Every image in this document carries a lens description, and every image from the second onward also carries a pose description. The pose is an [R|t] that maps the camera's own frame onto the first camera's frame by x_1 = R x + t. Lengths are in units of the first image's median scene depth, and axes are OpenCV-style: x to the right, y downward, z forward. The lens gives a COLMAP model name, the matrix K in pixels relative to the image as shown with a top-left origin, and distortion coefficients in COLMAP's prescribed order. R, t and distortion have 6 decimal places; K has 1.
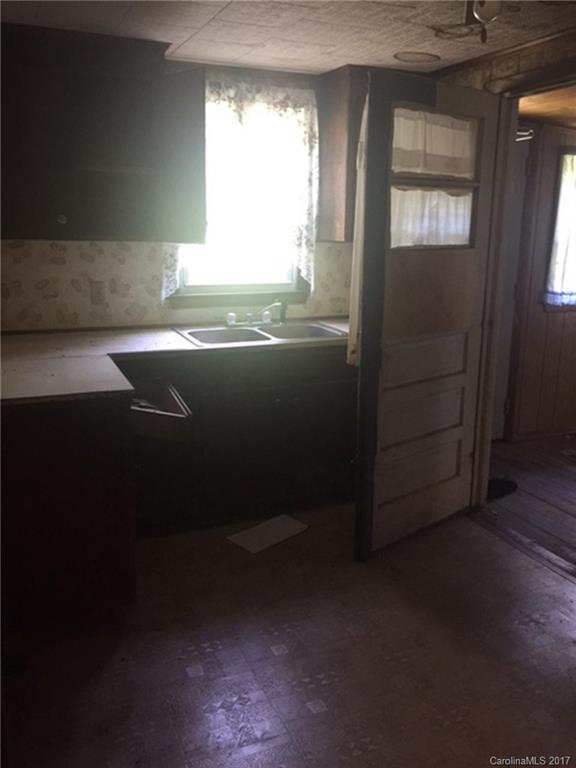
lens RADIAL K [[668.5, 0, 283.9], [0, 668.5, 379.8], [0, 0, 1]] dist [0.064480, -0.099127]
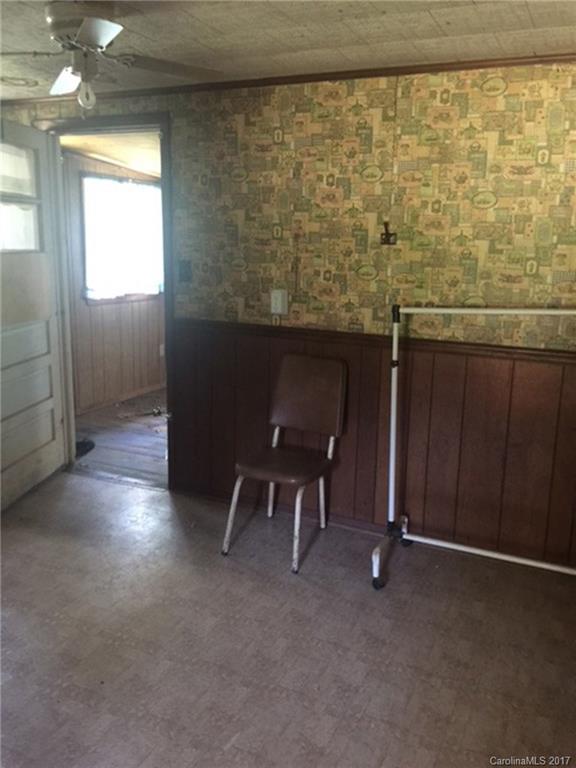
lens RADIAL K [[668.5, 0, 289.3], [0, 668.5, 383.2], [0, 0, 1]] dist [0.064480, -0.099127]
pose [[0.745069, -0.134502, 0.653285, -0.215611], [0.138620, 0.989296, 0.045586, 0.047623], [-0.652423, 0.056594, 0.755739, -0.214701]]
